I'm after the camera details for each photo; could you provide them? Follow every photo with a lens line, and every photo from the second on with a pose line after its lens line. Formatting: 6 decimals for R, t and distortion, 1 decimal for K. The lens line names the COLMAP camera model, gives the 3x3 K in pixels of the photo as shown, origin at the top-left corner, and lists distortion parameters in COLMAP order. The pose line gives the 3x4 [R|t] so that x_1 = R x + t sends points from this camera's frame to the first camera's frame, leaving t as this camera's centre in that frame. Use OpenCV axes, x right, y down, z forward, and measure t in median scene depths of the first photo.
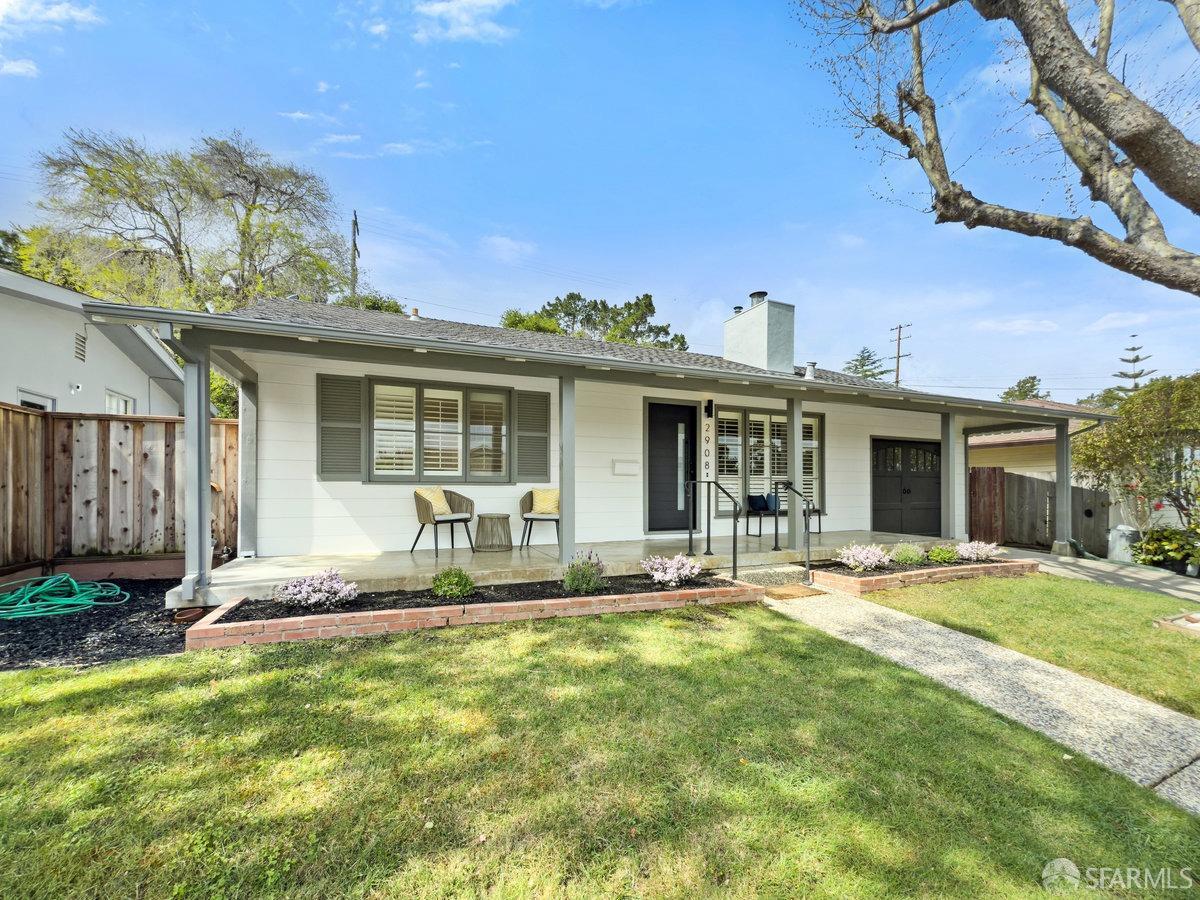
lens RADIAL K [[480.7, 0, 619.2], [0, 480.7, 481.7], [0, 0, 1]] dist [-0.000953, 0.000017]
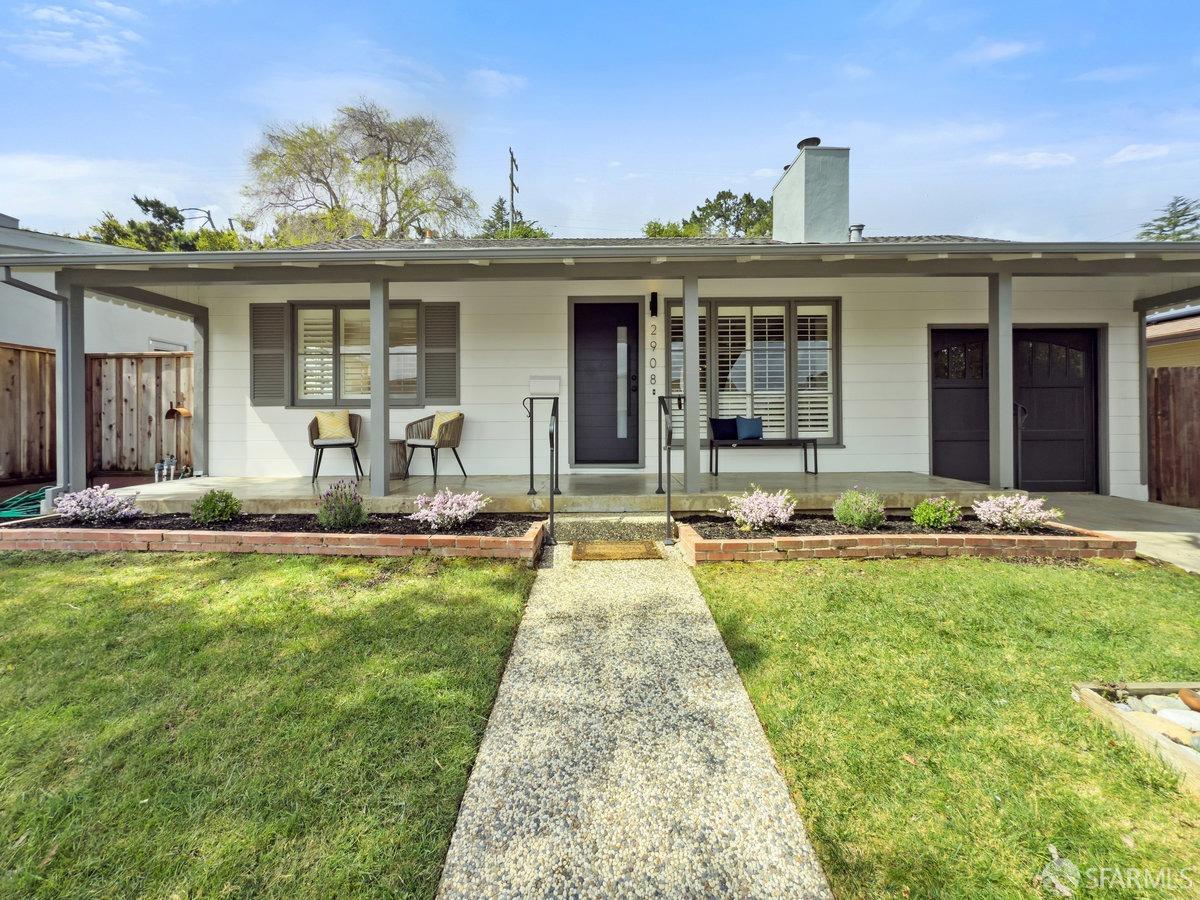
lens RADIAL K [[531.0, 0, 606.7], [0, 531.0, 420.0], [0, 0, 1]] dist [-0.000160, 0.000114]
pose [[0.920775, -0.005631, -0.390054, 0.513452], [0.011447, 0.999855, 0.012587, 0.021847], [0.389927, -0.016054, 0.920706, 0.224580]]
